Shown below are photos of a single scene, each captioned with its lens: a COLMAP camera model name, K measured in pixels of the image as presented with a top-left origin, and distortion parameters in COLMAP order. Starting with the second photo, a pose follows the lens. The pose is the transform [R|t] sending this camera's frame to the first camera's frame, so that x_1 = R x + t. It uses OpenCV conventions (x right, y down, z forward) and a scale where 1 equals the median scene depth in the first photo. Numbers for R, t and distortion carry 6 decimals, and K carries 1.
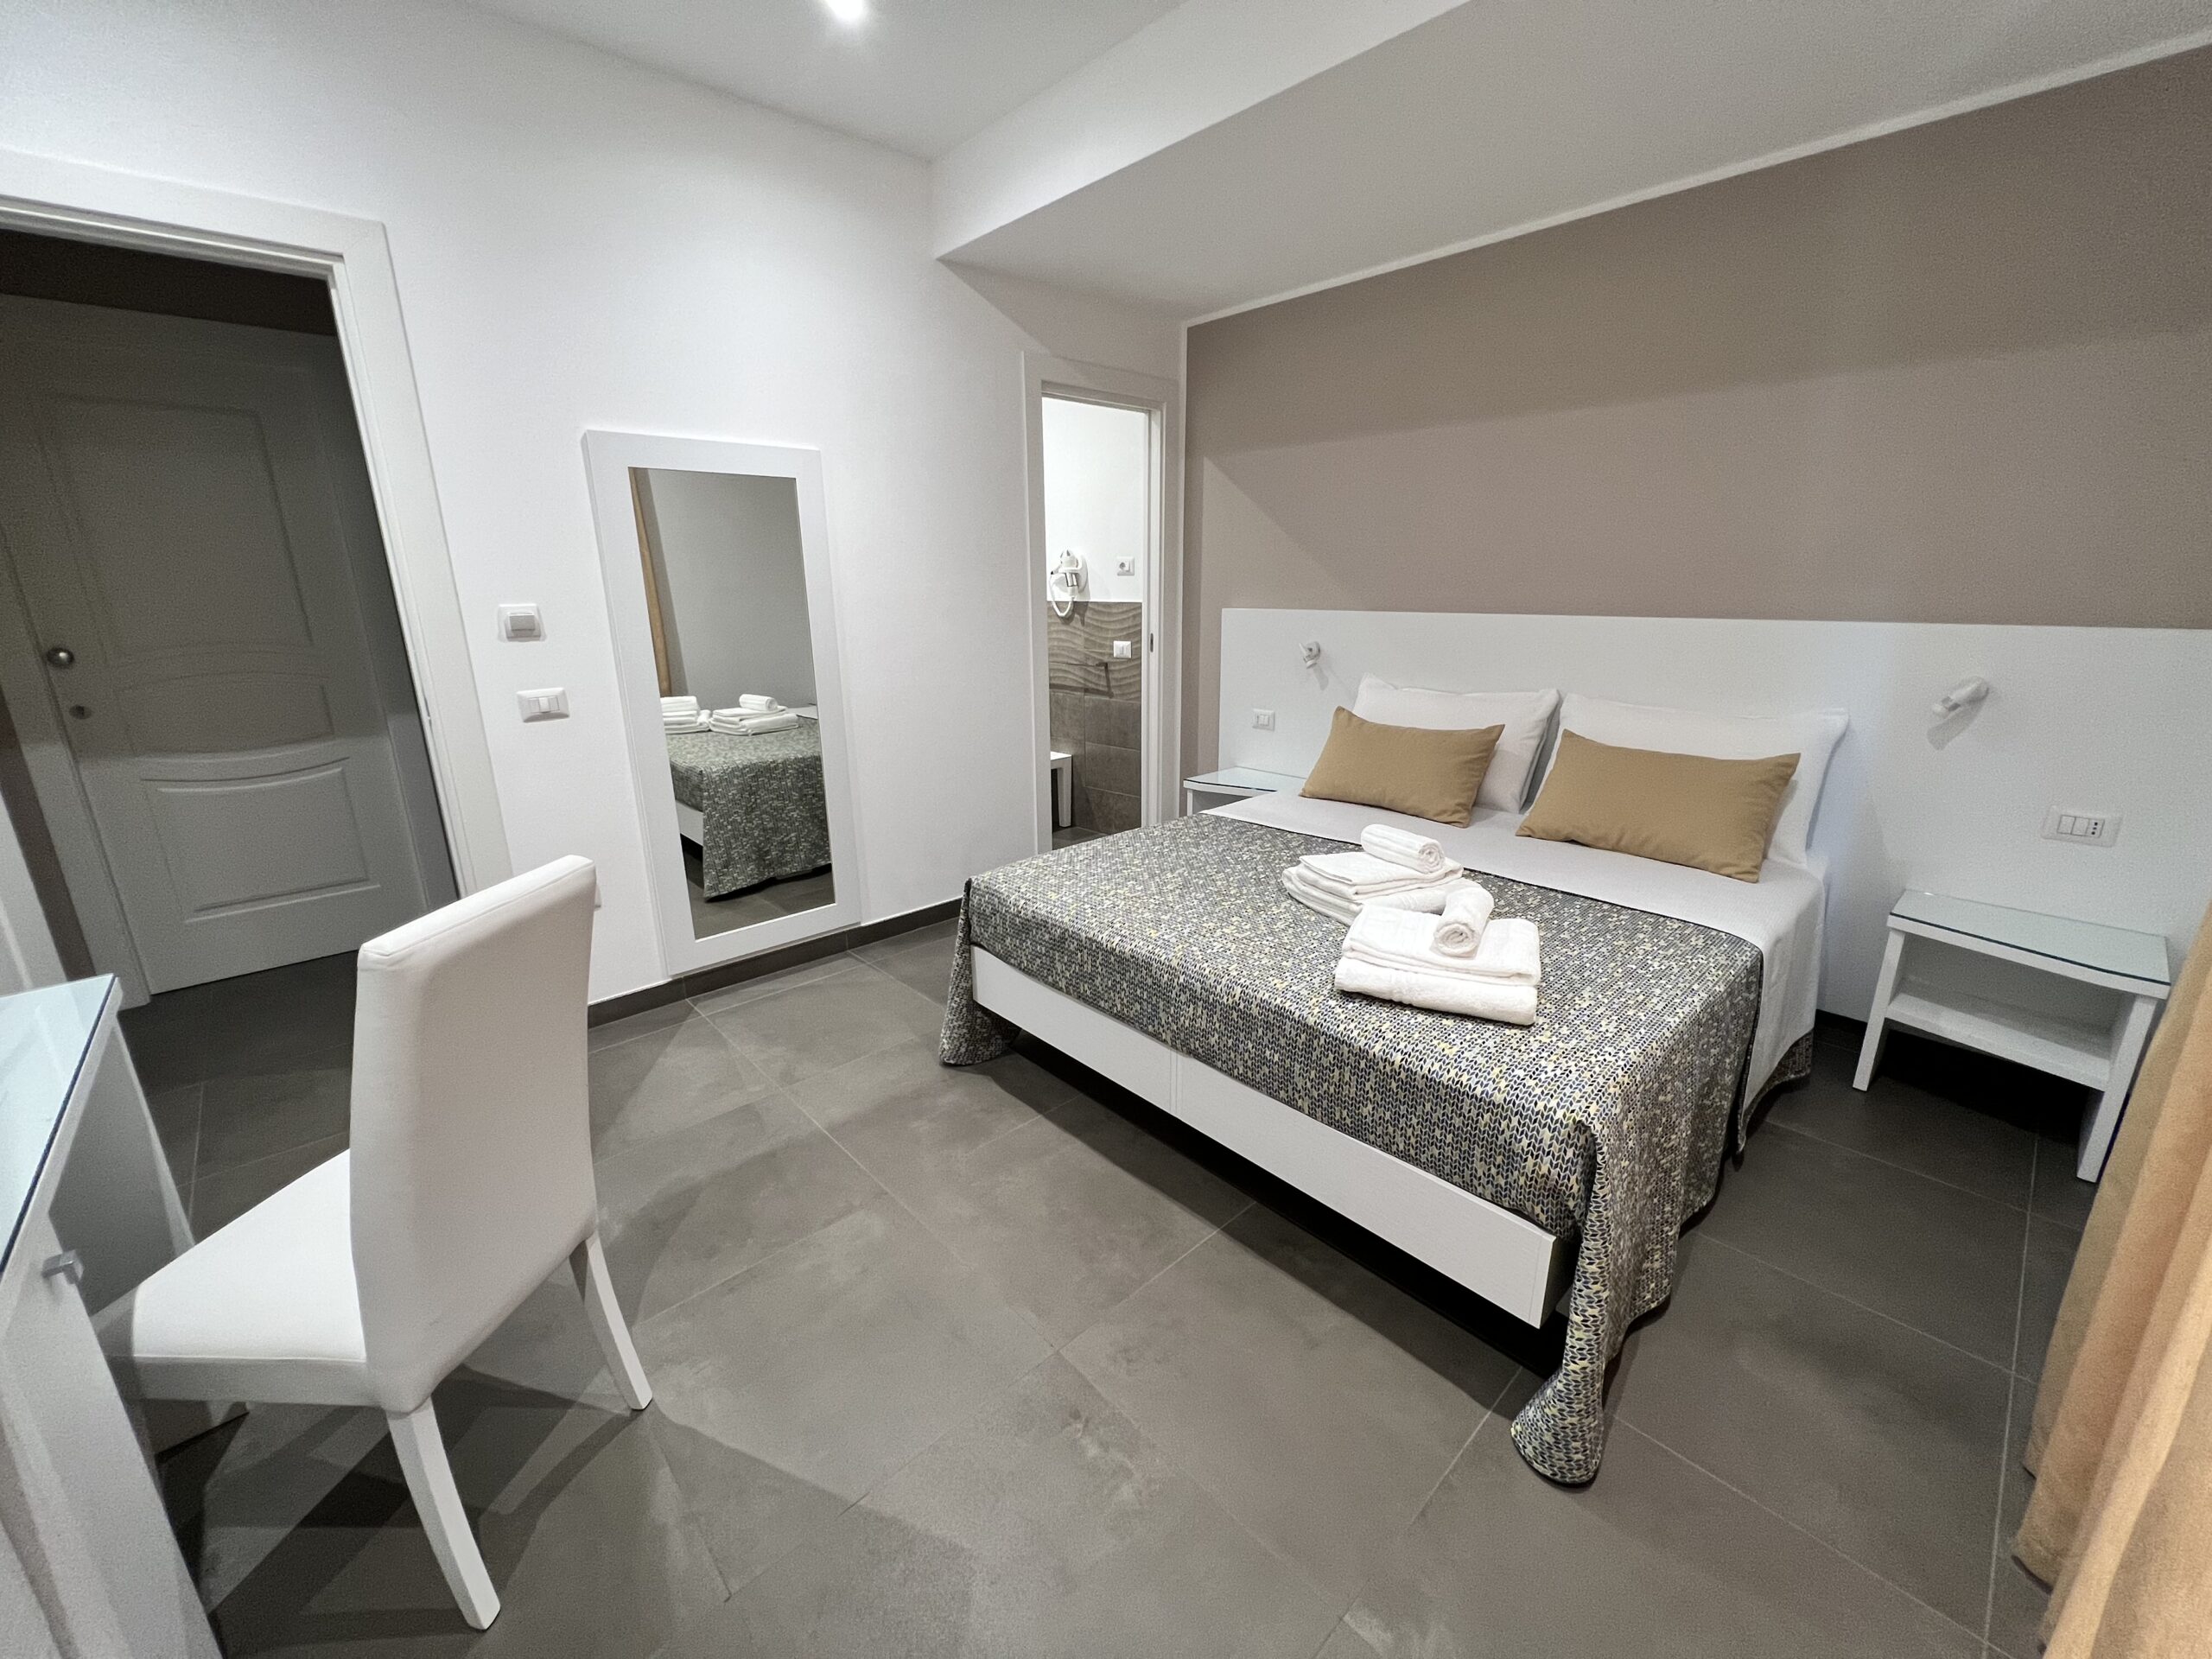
lens RADIAL K [[890.4, 0, 1091.1], [0, 890.4, 827.6], [0, 0, 1]] dist [-0.001114, -0.000395]
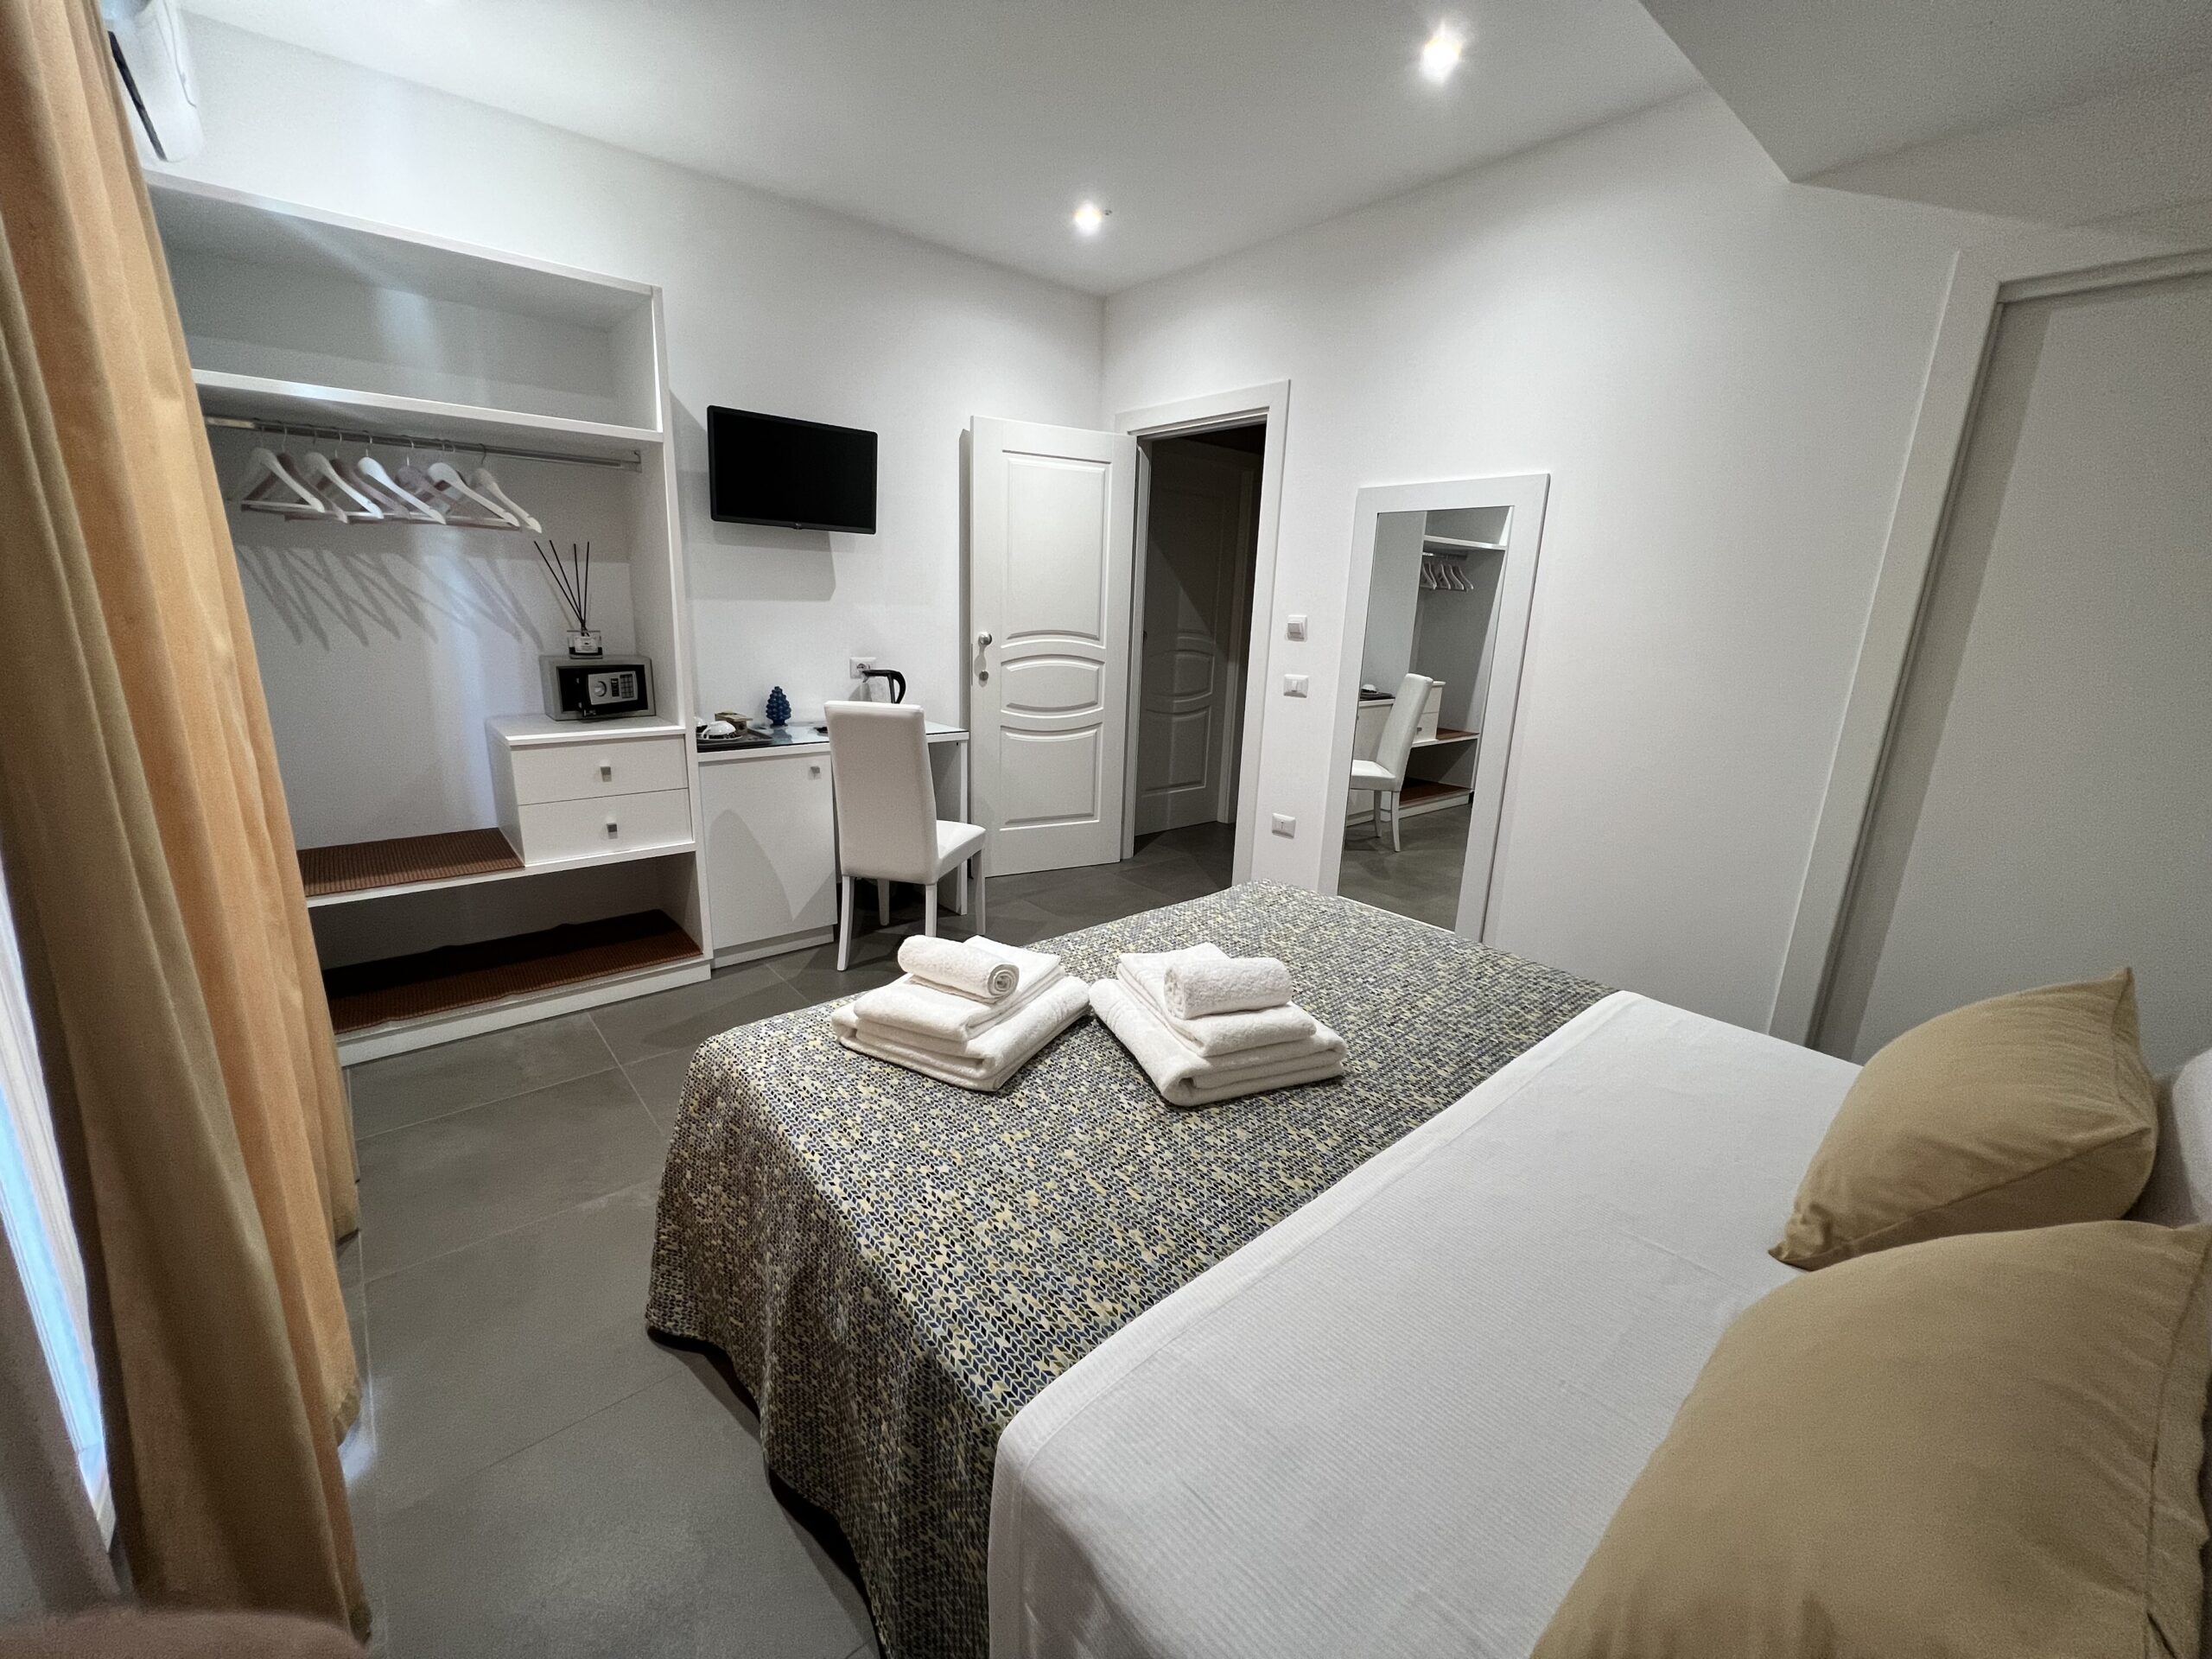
lens RADIAL K [[890.4, 0, 1091.1], [0, 890.4, 827.6], [0, 0, 1]] dist [-0.001114, -0.000395]
pose [[-0.040533, 0.258006, -0.965293, 1.010996], [-0.300376, 0.918252, 0.258046, -0.239217], [0.952959, 0.300410, 0.040279, 0.835744]]
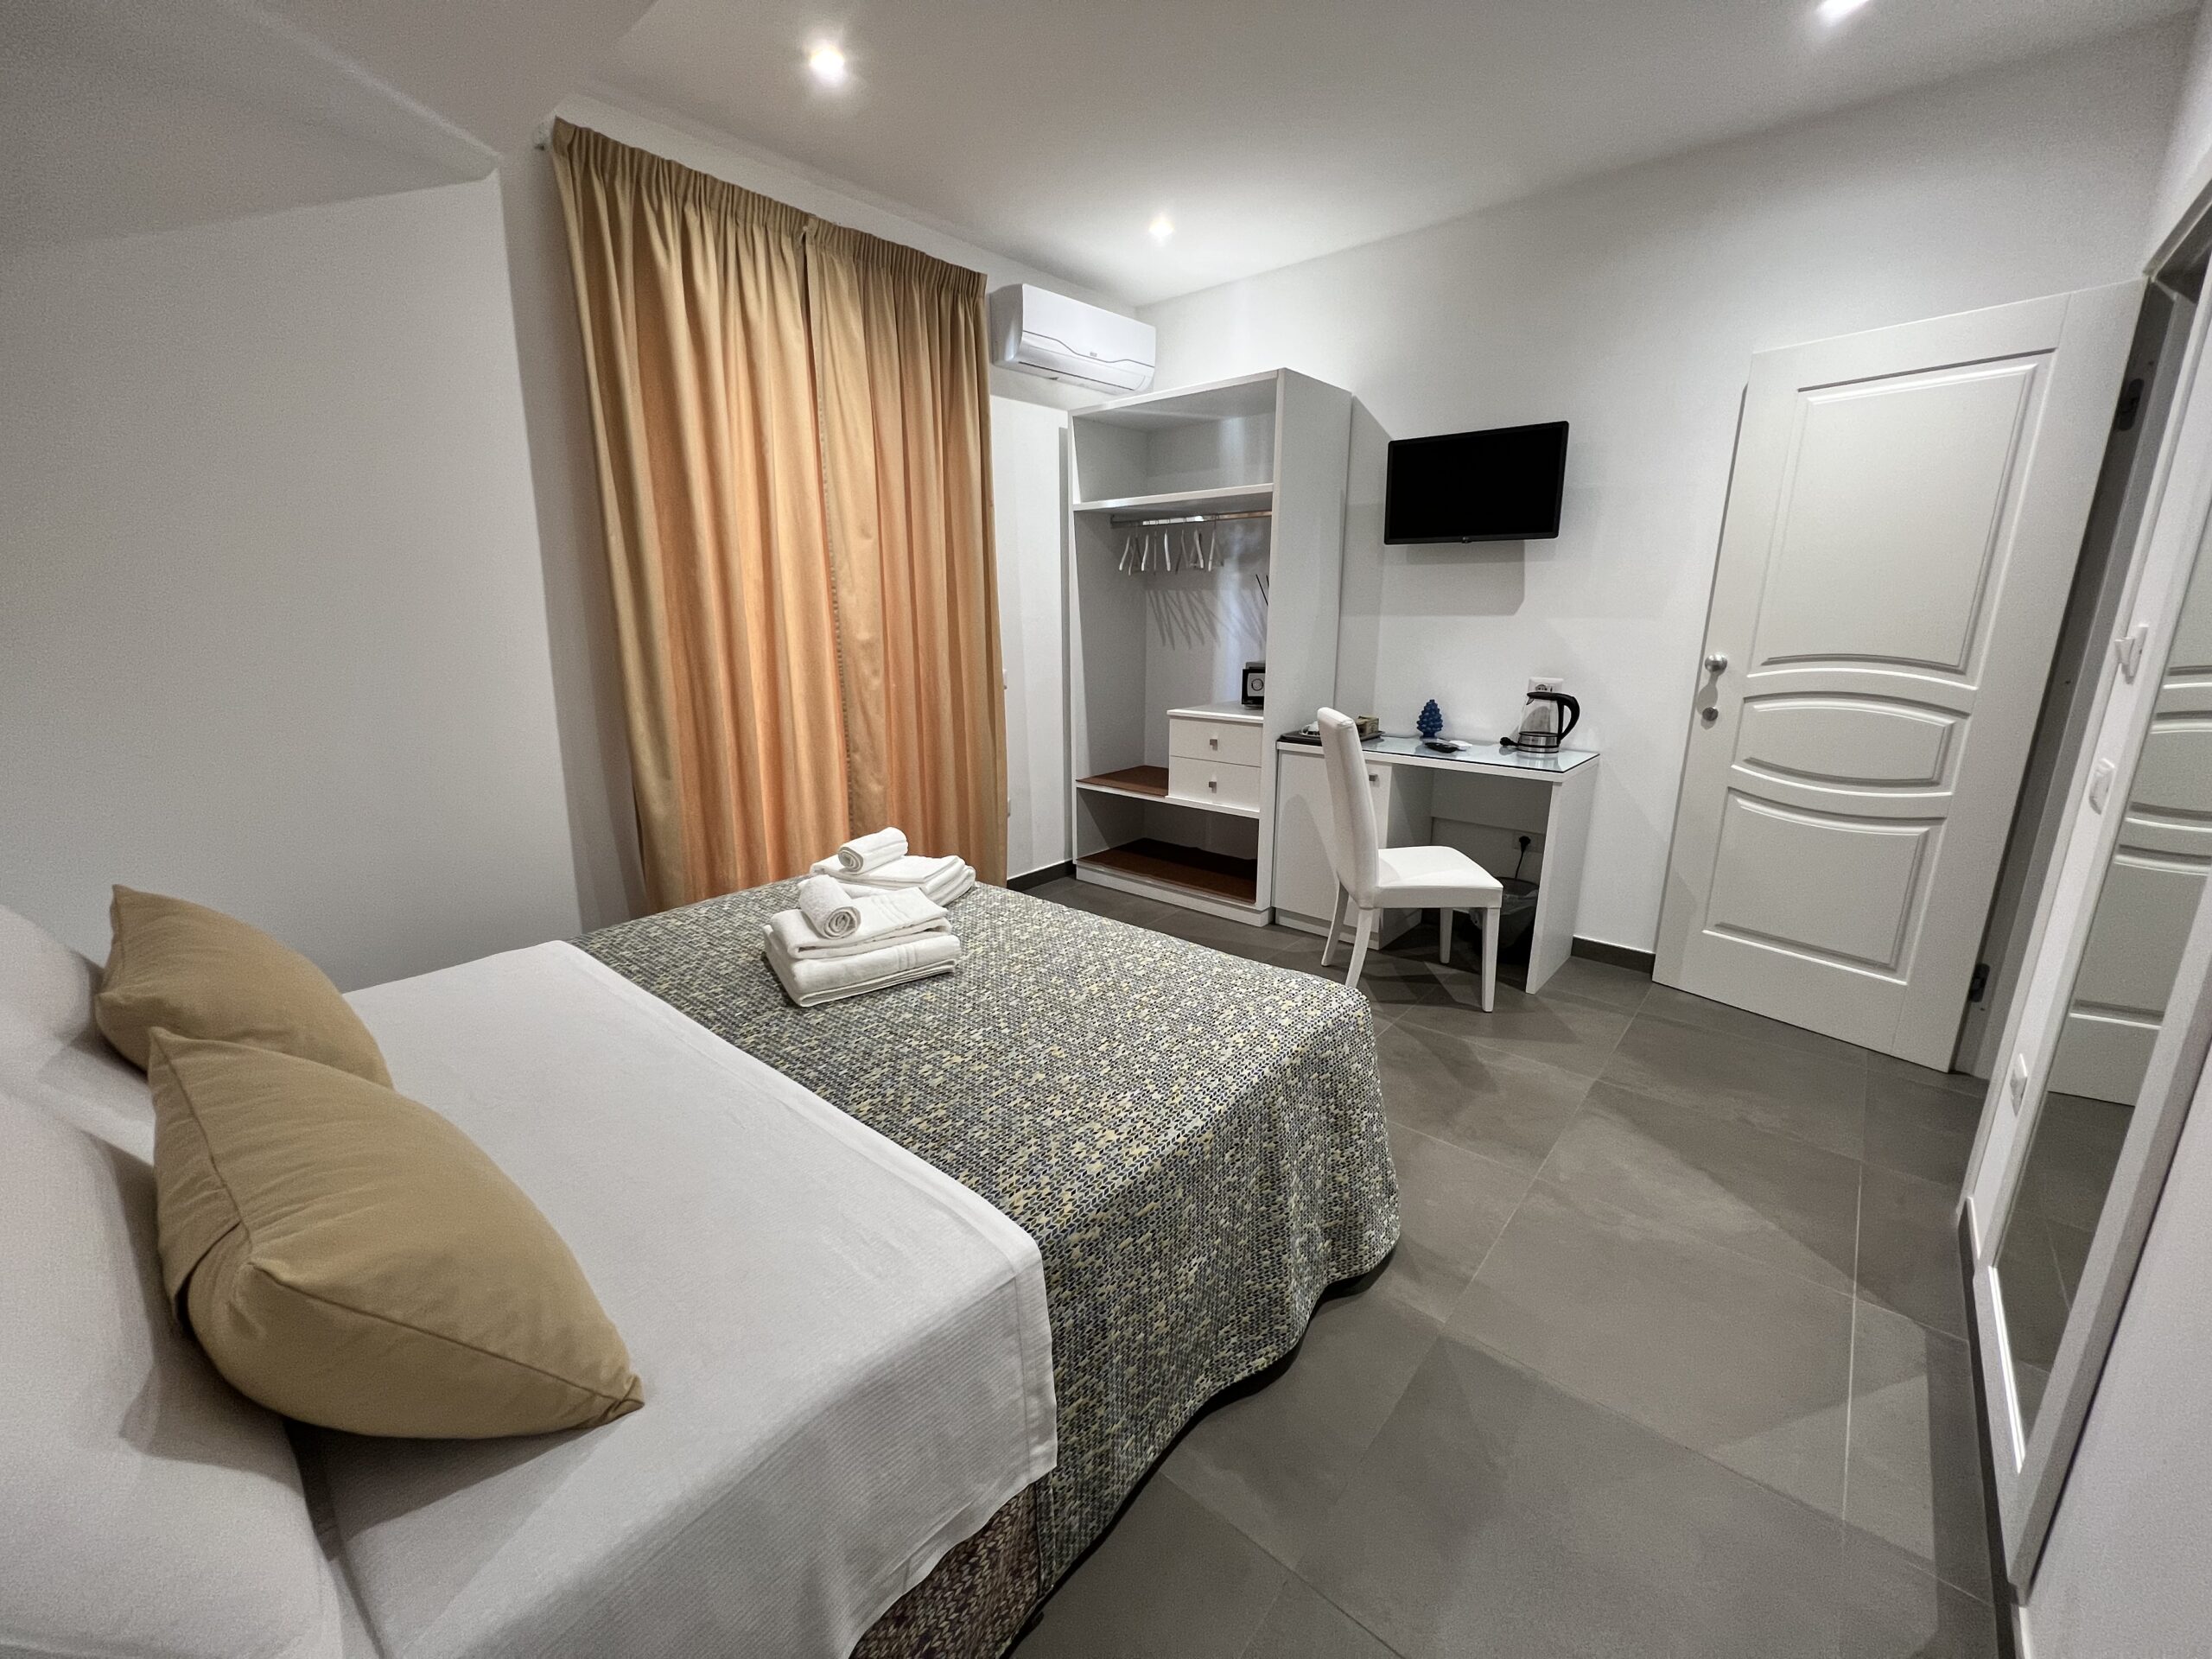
lens RADIAL K [[882.2, 0, 1106.0], [0, 882.2, 829.5], [0, 0, 1]] dist [-0.000458, 0.000065]
pose [[-0.993155, 0.042600, -0.108755, 0.171693], [-0.017503, 0.866318, 0.499186, -0.492021], [0.115481, 0.497673, -0.859643, 1.766774]]
